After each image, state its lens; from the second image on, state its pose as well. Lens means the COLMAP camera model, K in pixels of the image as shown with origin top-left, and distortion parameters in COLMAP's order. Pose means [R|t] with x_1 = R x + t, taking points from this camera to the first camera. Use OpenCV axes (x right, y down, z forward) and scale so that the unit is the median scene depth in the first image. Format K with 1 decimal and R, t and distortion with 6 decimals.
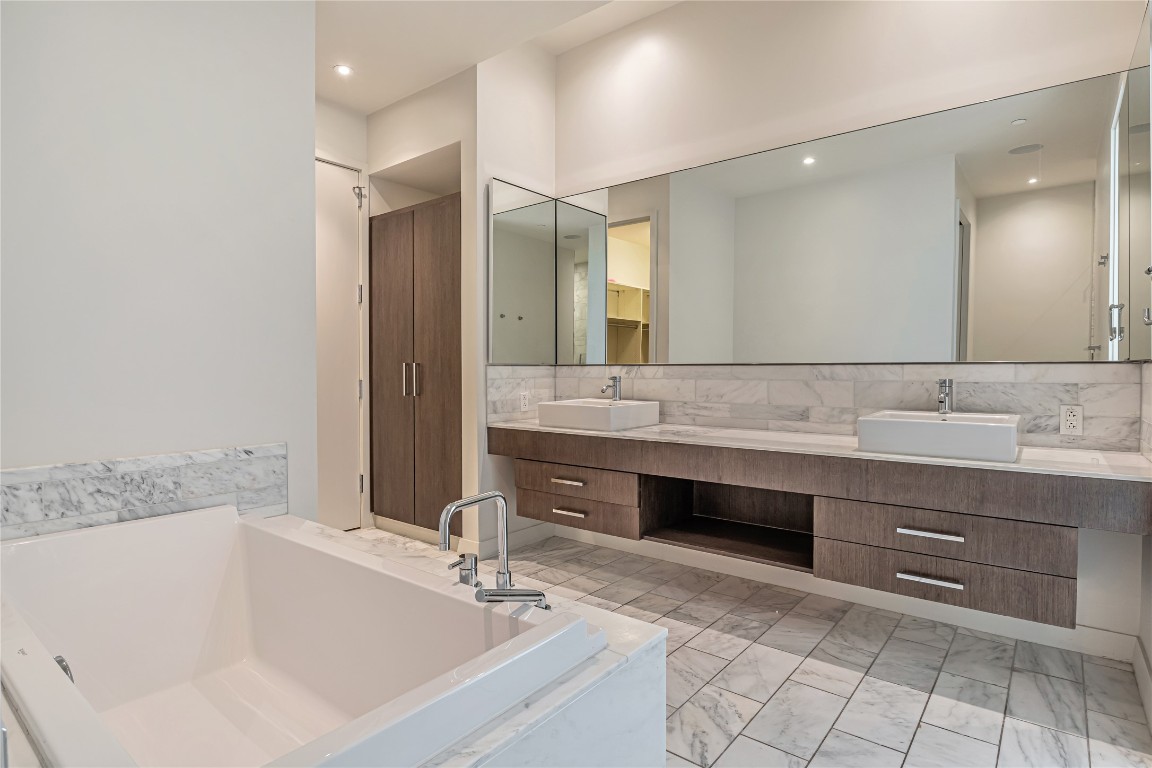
lens RADIAL K [[604.7, 0, 577.2], [0, 604.7, 385.3], [0, 0, 1]] dist [-0.013814, 0.000024]
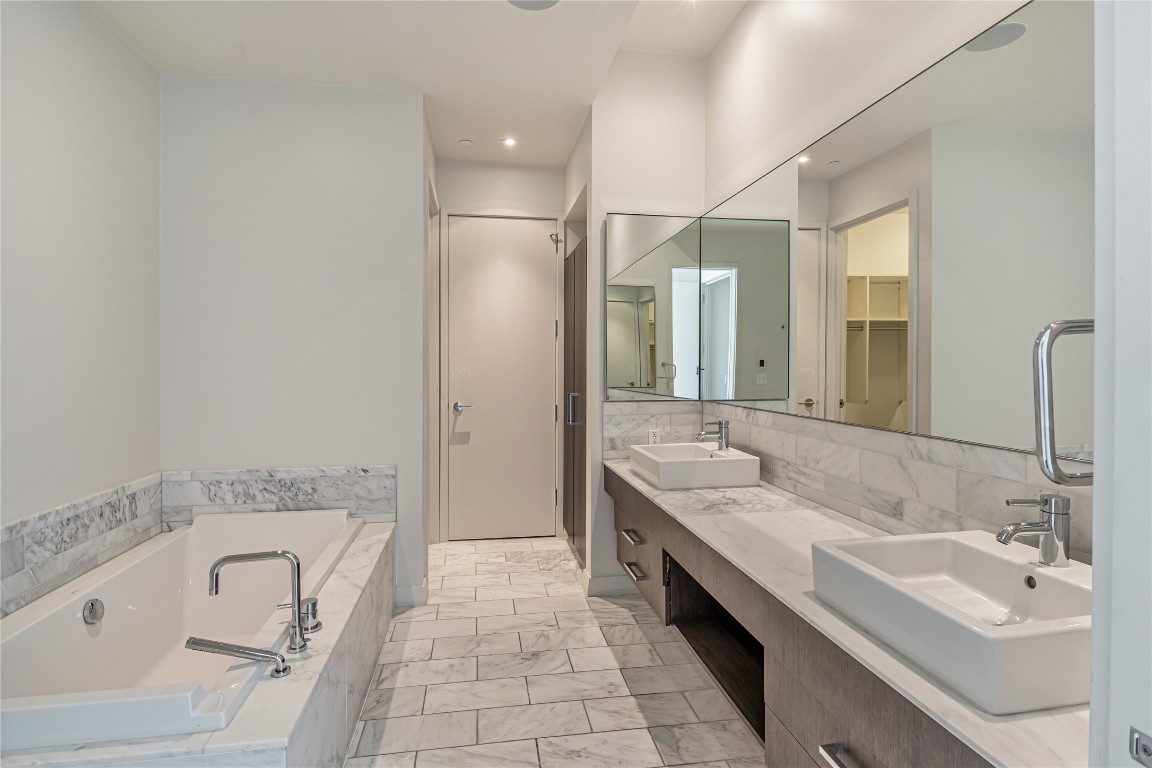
lens RADIAL K [[581.2, 0, 572.4], [0, 581.2, 371.7], [0, 0, 1]] dist [-0.001597, -0.001729]
pose [[0.738509, 0.010025, -0.674169, 0.621362], [-0.017620, 0.999835, -0.004434, -0.104132], [0.674013, 0.015153, 0.738564, 0.347232]]
